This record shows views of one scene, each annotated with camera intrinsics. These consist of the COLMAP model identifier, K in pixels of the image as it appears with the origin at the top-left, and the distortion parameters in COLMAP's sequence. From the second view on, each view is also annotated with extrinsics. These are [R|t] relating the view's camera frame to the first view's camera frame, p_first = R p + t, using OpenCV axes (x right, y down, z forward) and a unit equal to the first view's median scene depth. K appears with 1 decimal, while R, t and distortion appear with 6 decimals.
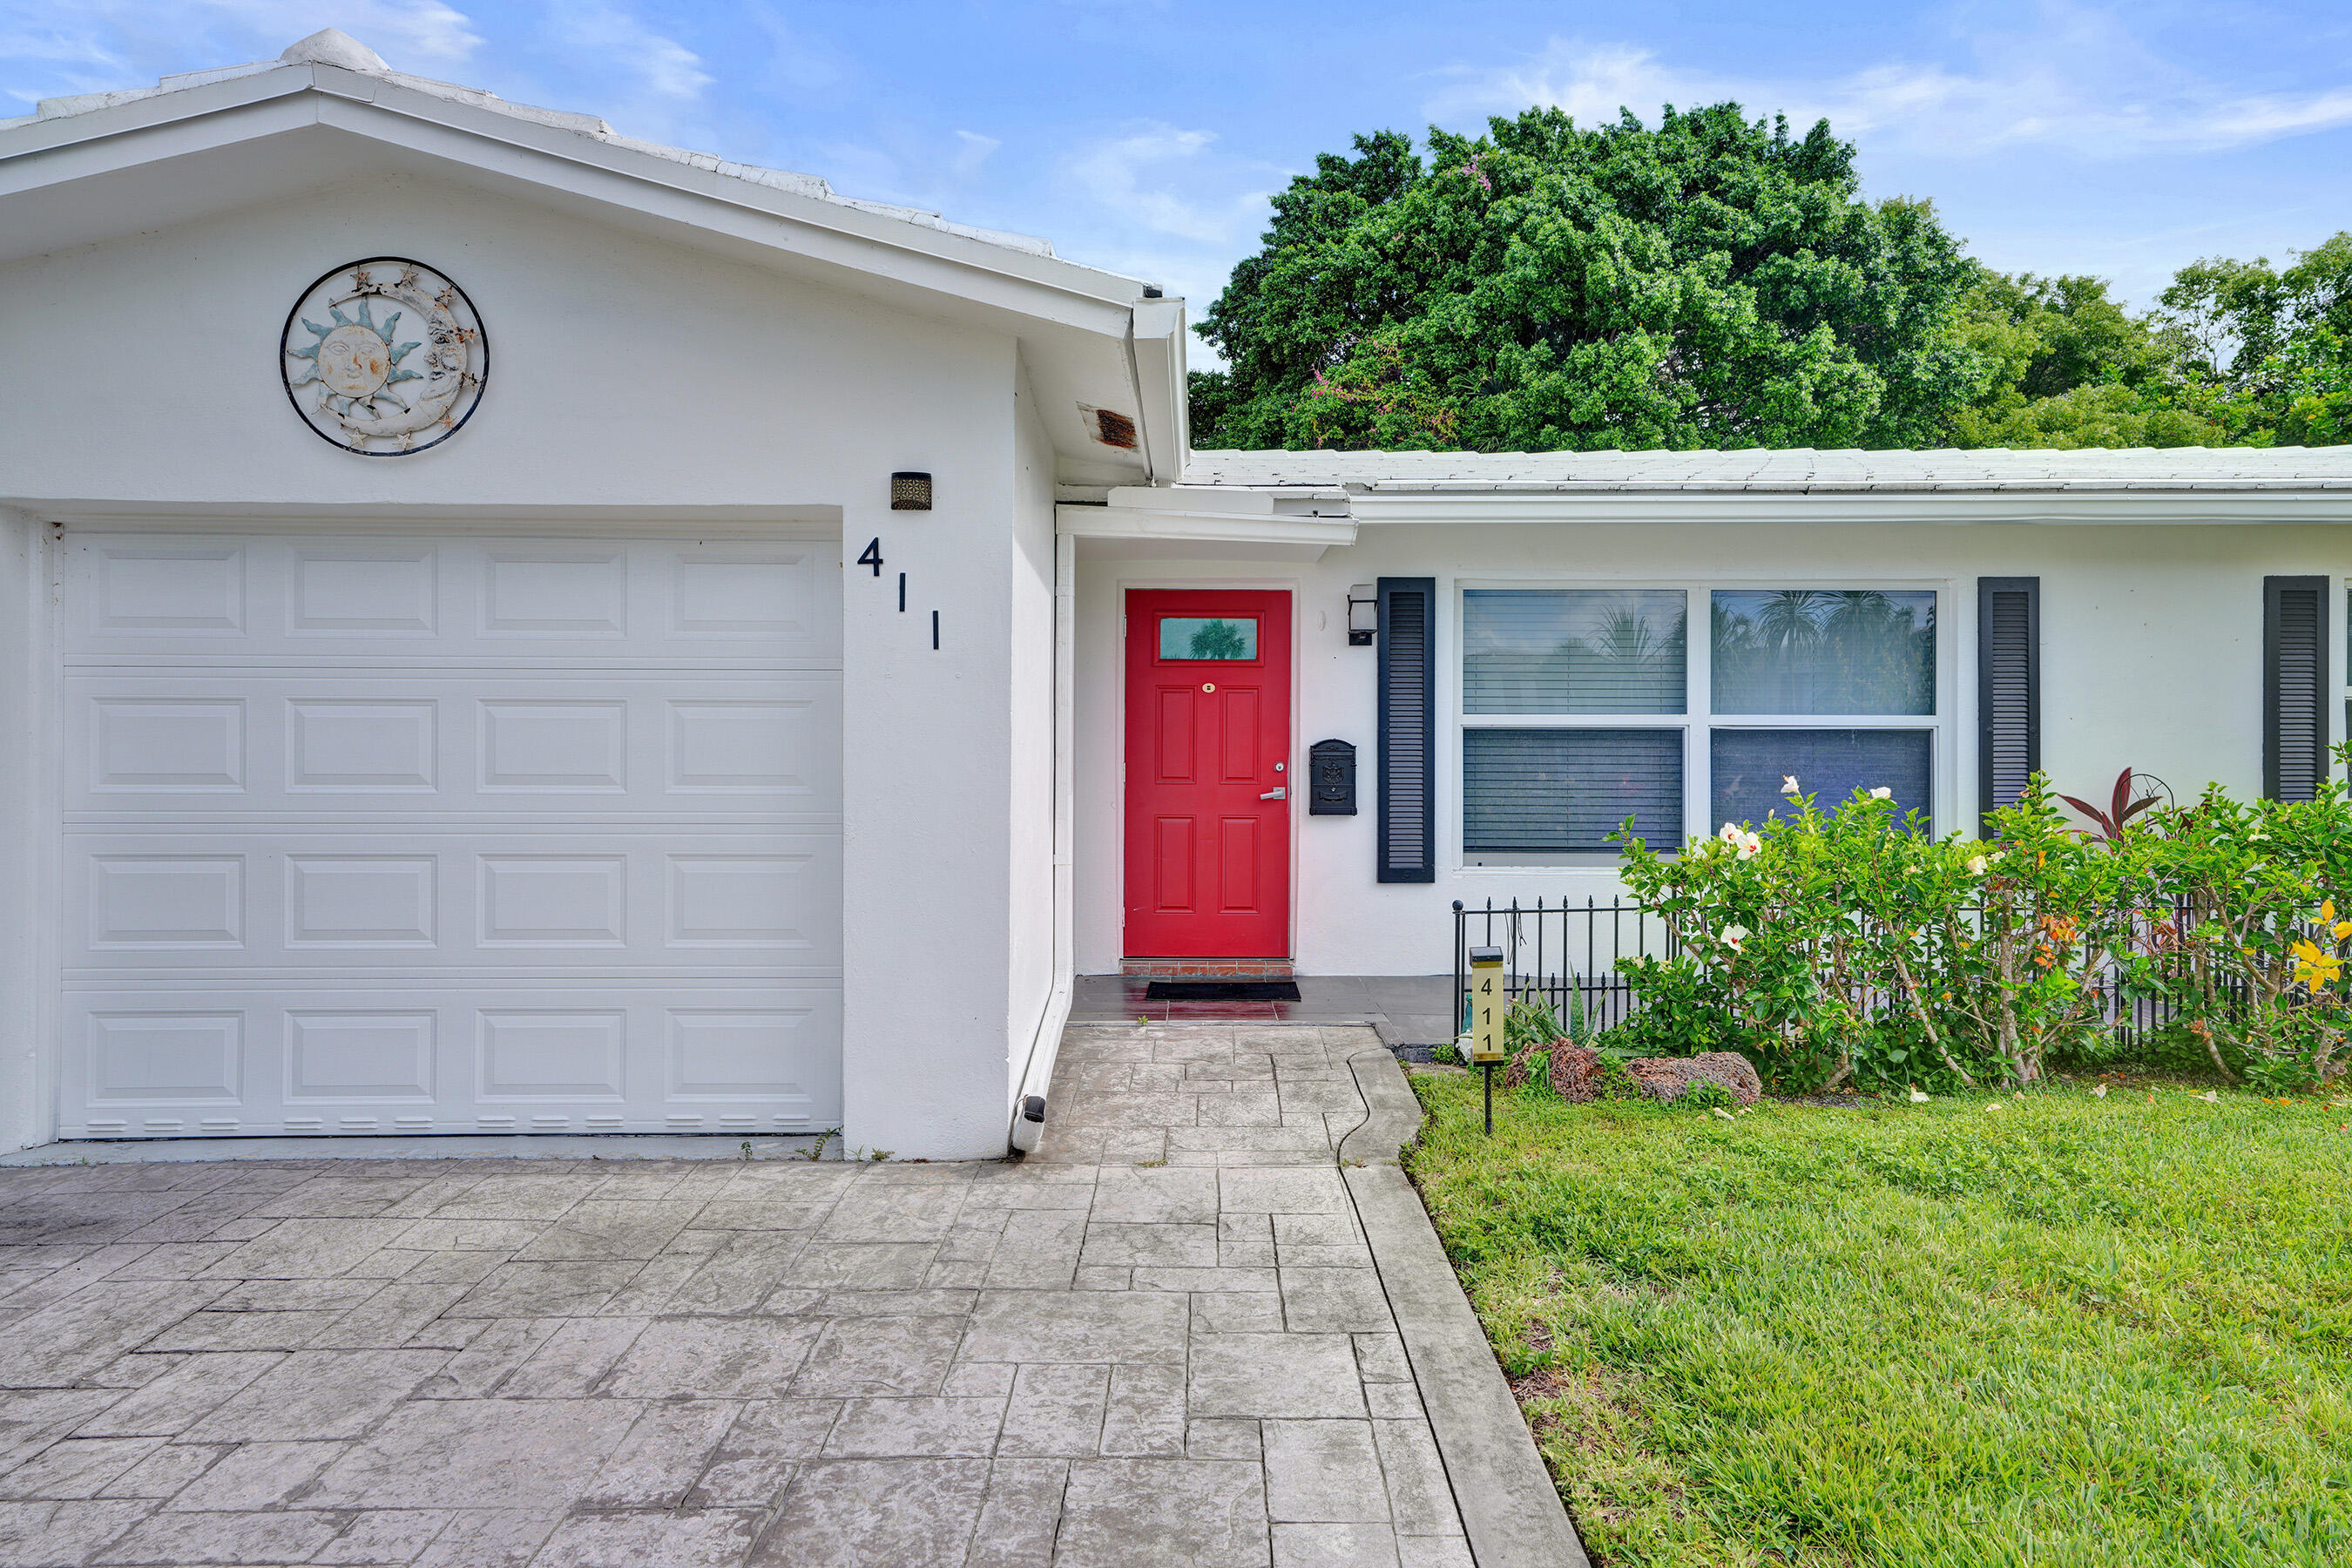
lens RADIAL K [[1354.7, 0, 1176.0], [0, 1354.7, 784.0], [0, 0, 1]] dist [0.025176, -0.000962]
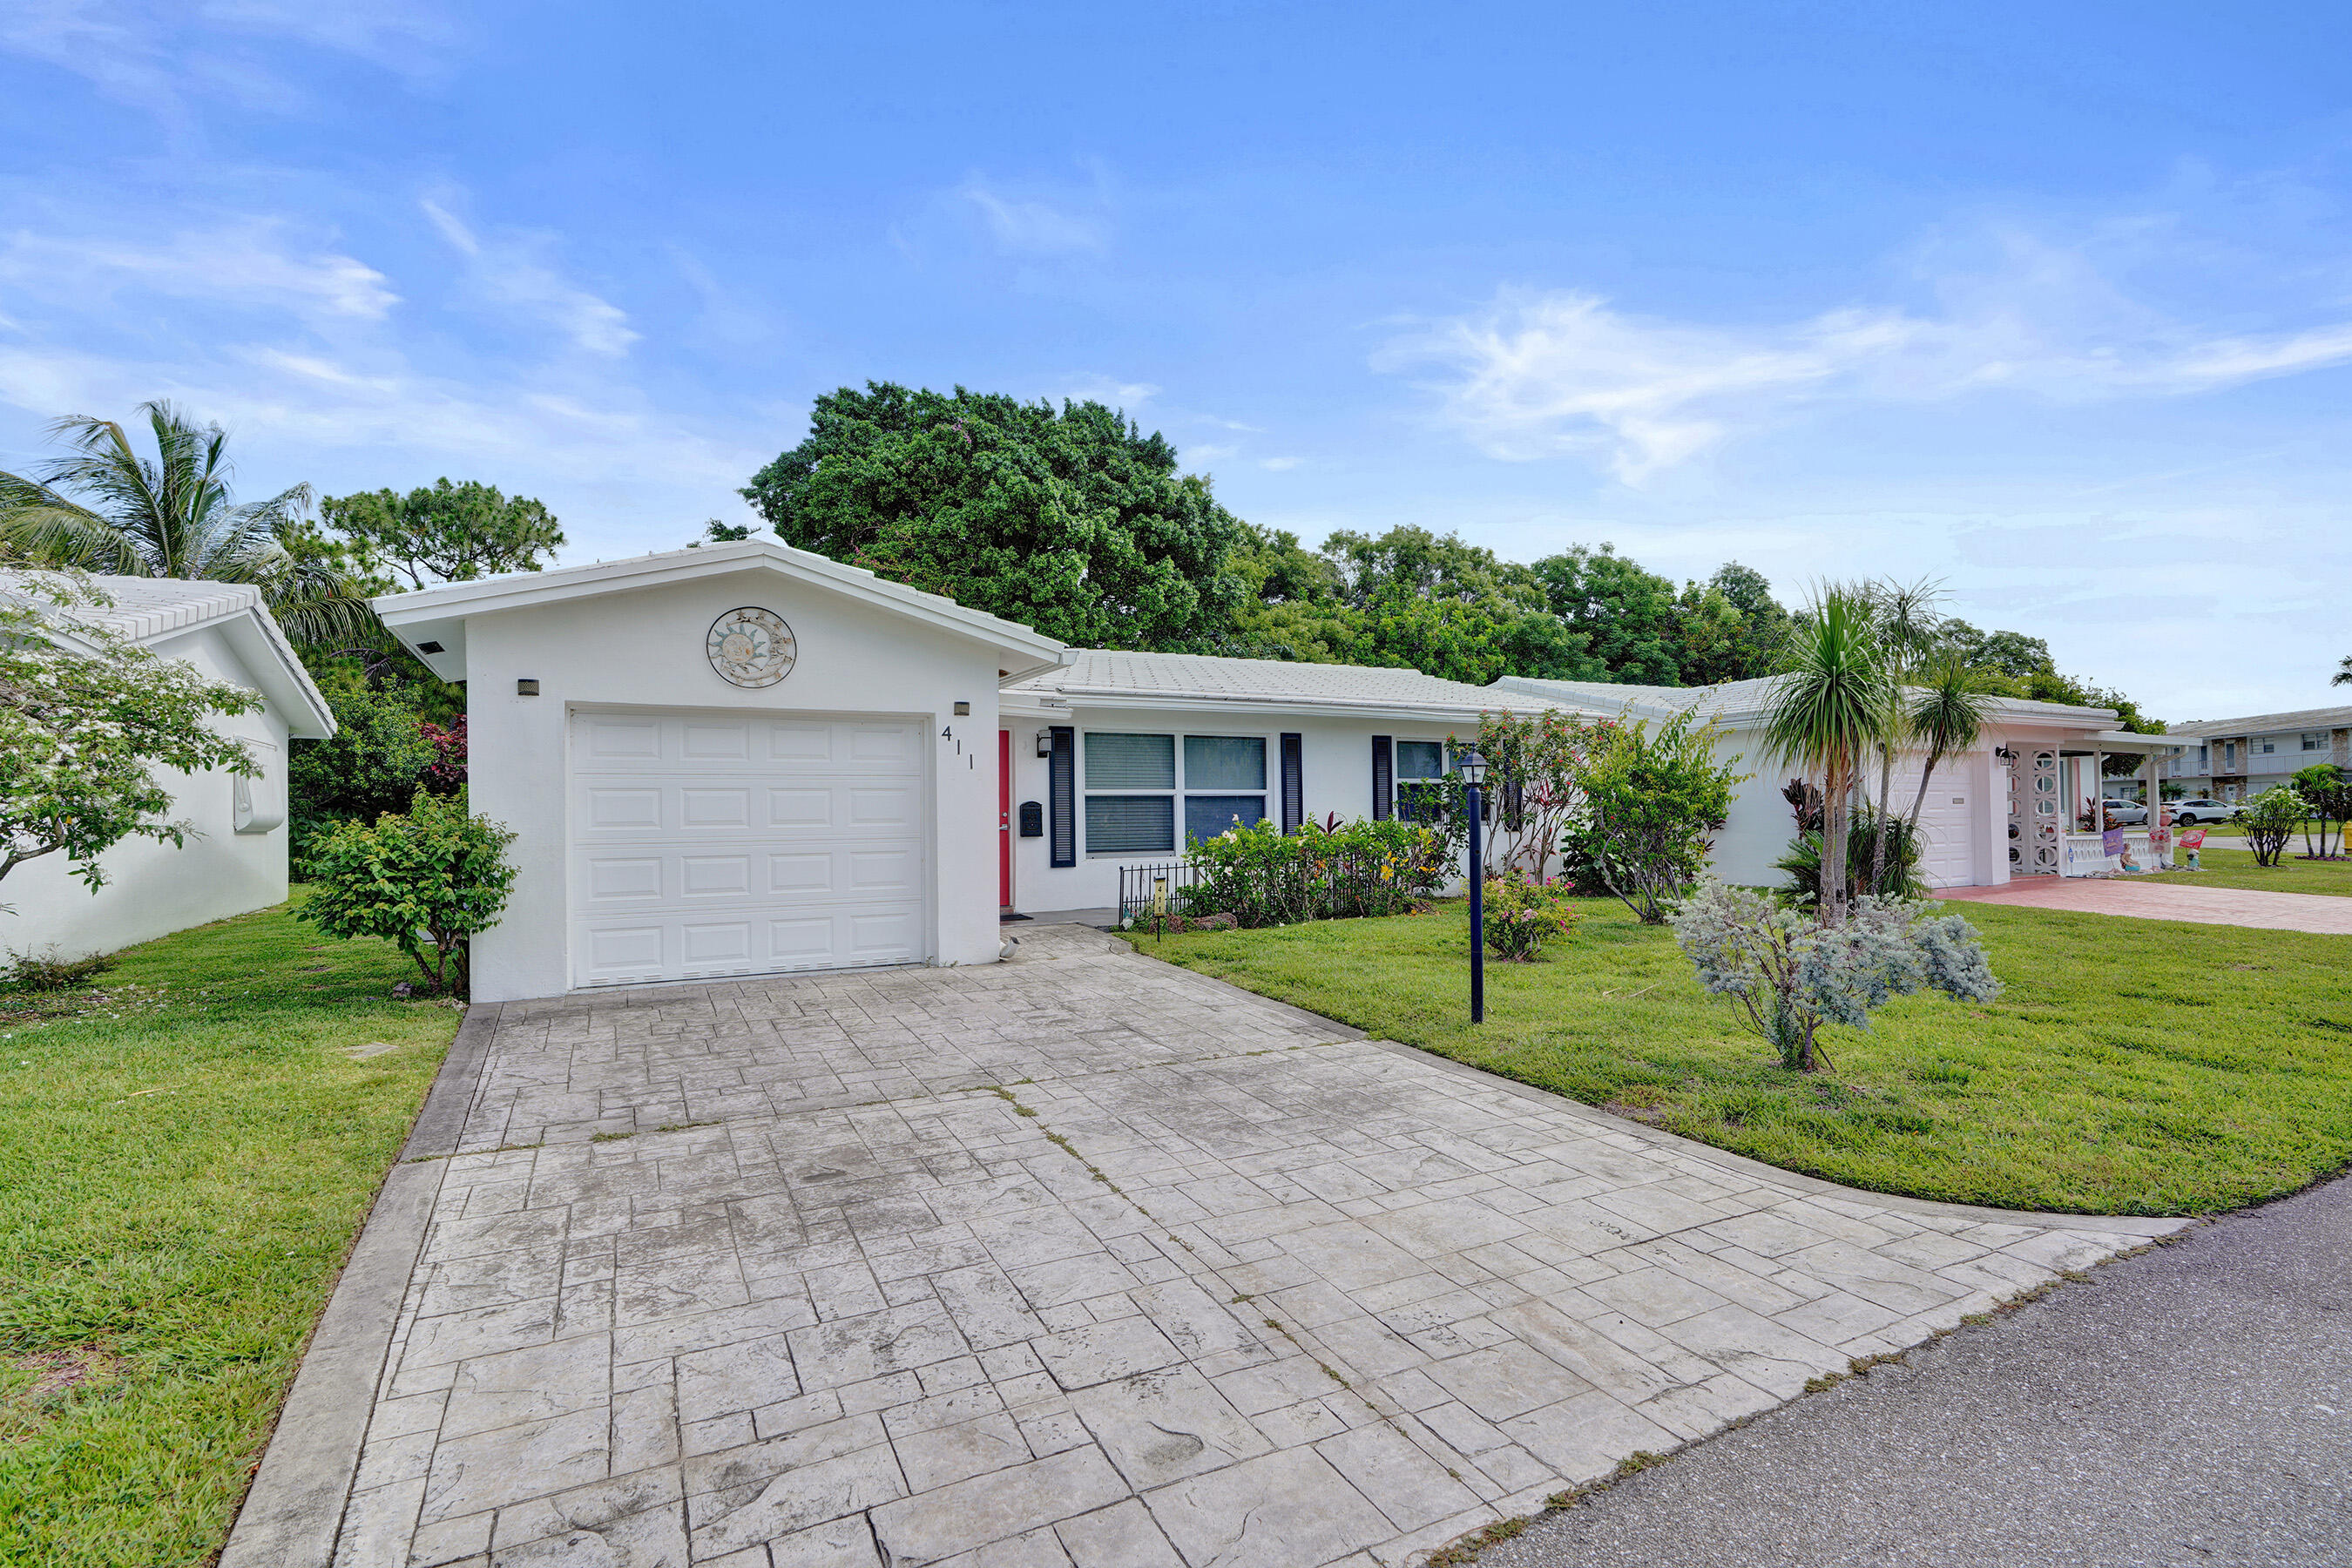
lens RADIAL K [[1101.1, 0, 1170.0], [0, 1101.1, 825.4], [0, 0, 1]] dist [0.000383, -0.000648]
pose [[0.884094, -0.017501, 0.466982, -0.475721], [0.021038, 0.999776, -0.002360, 0.012968], [-0.466836, 0.011911, 0.884264, -0.603324]]
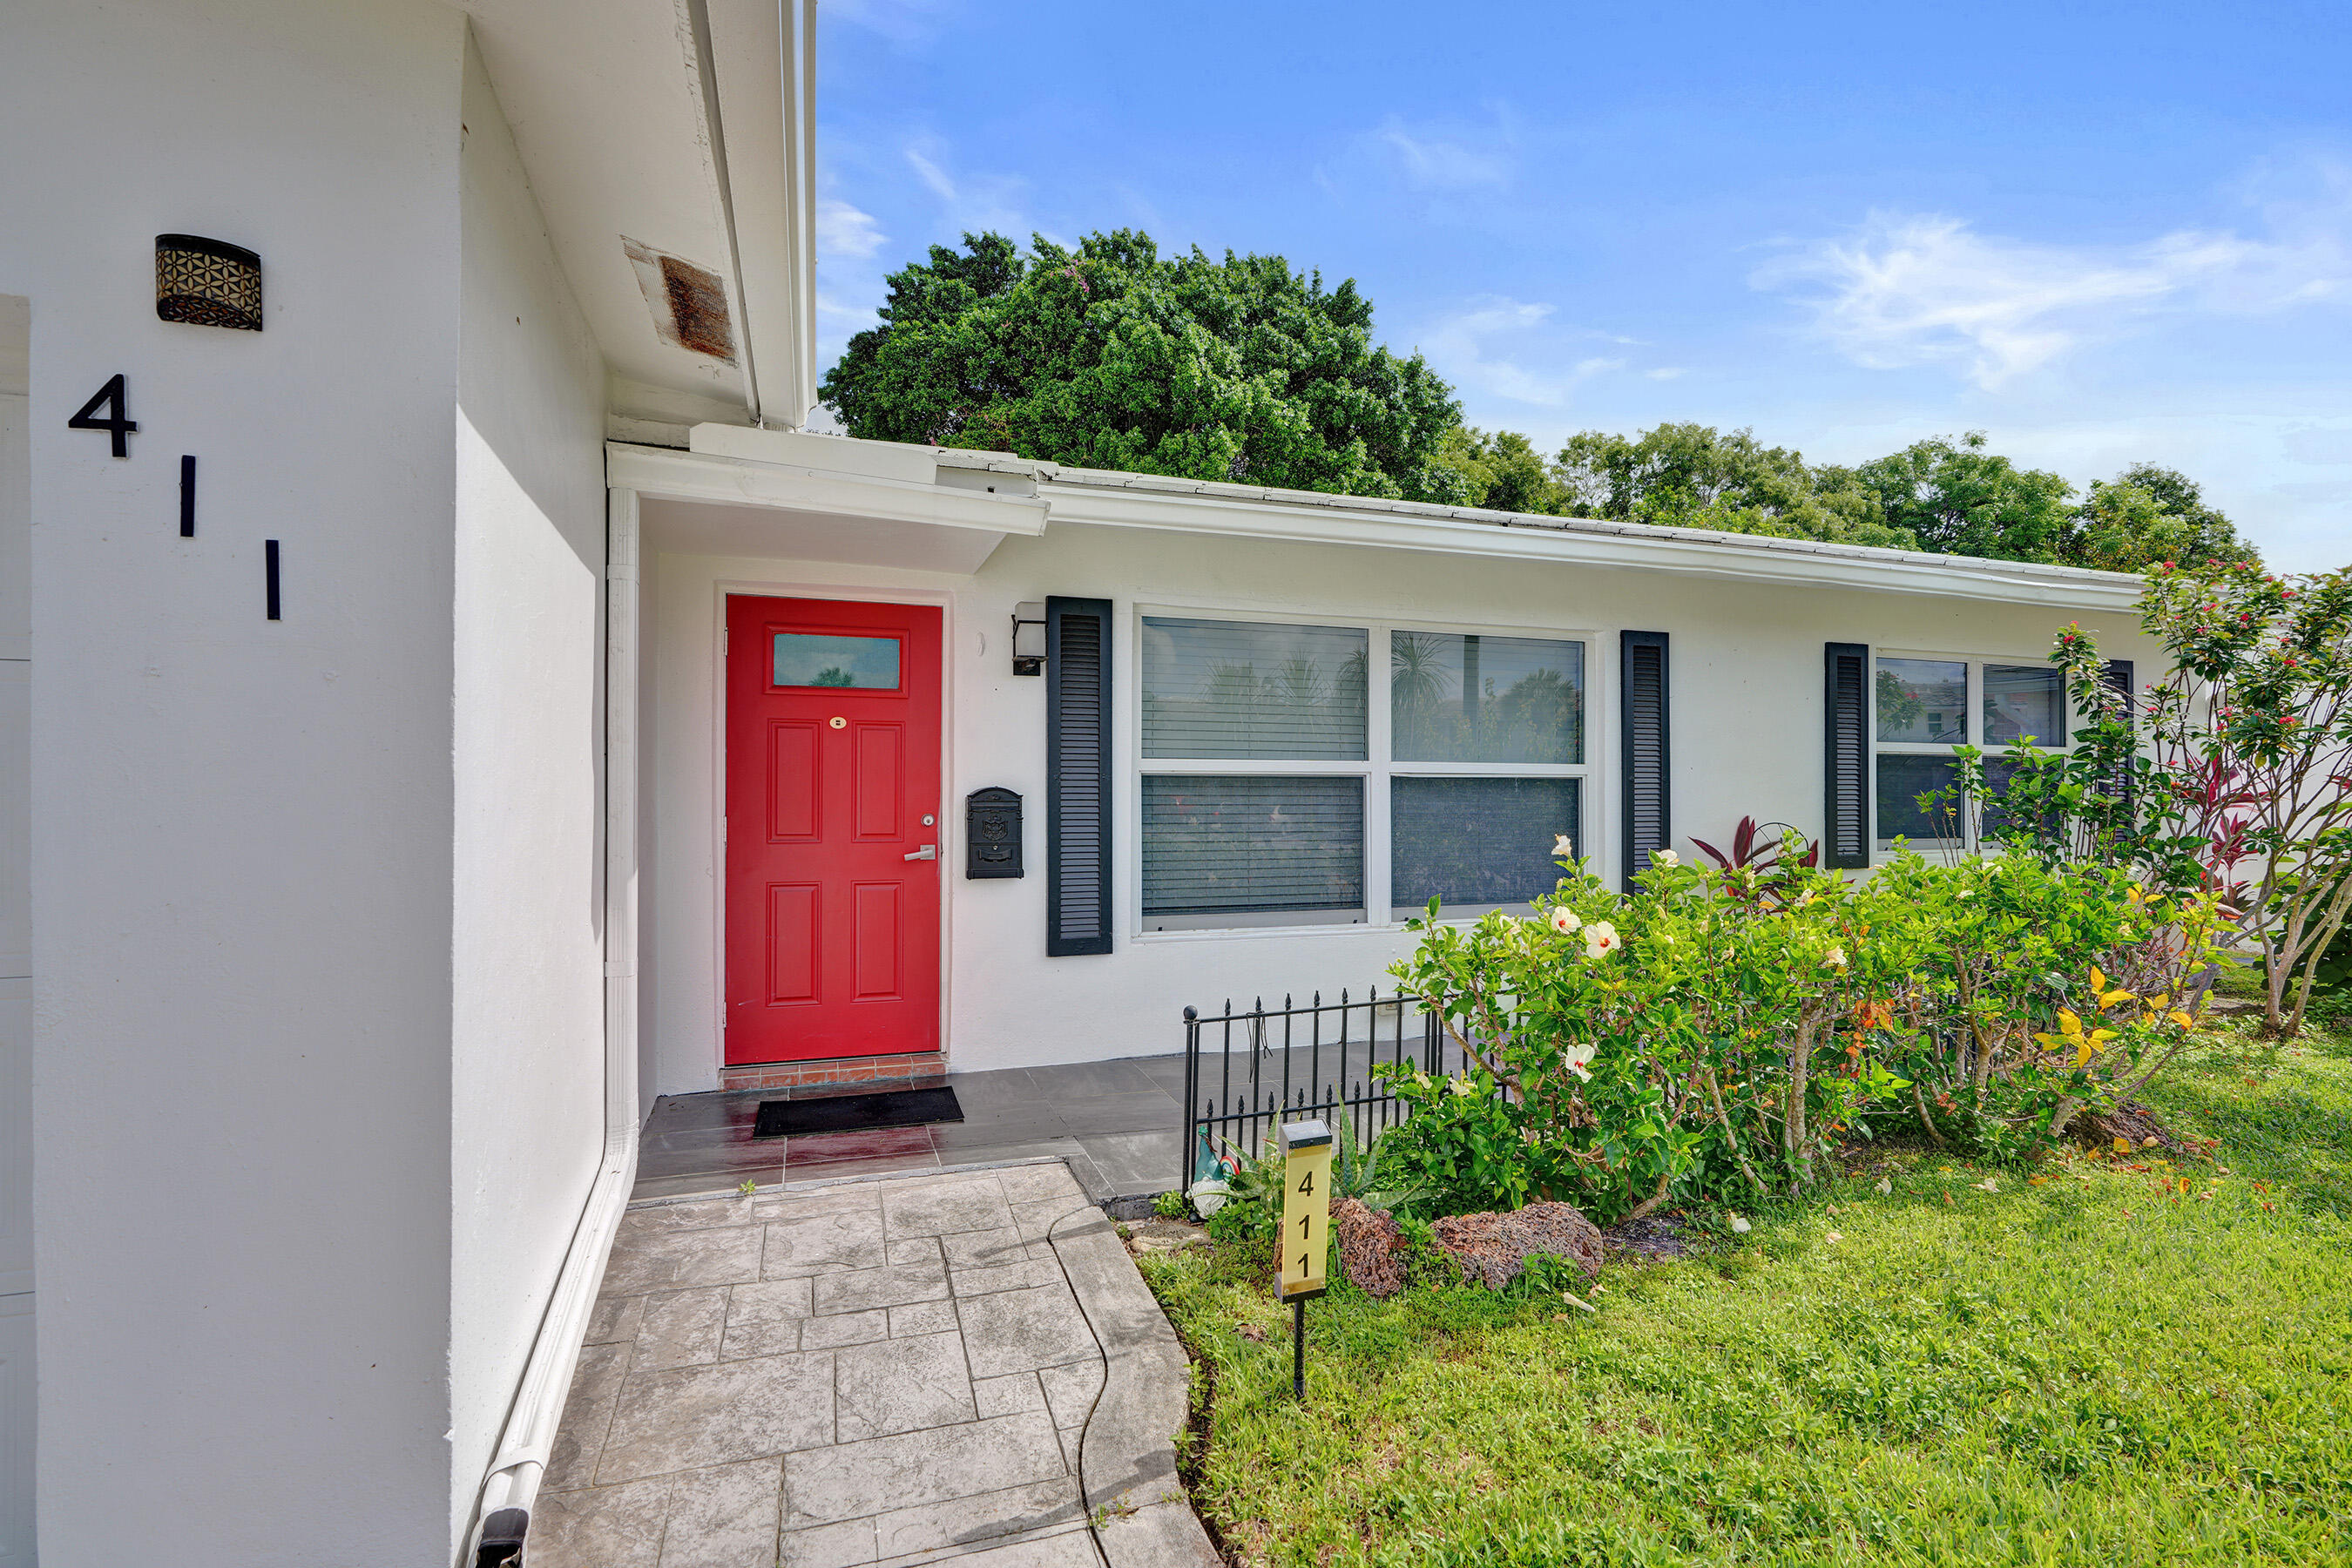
lens RADIAL K [[1126.8, 0, 1190.4], [0, 1126.8, 798.0], [0, 0, 1]] dist [-0.010413, -0.000050]
pose [[0.943198, -0.002389, 0.332222, -0.000509], [0.006814, 0.999903, -0.012156, -0.016128], [-0.332161, 0.013729, 0.943123, 0.291949]]
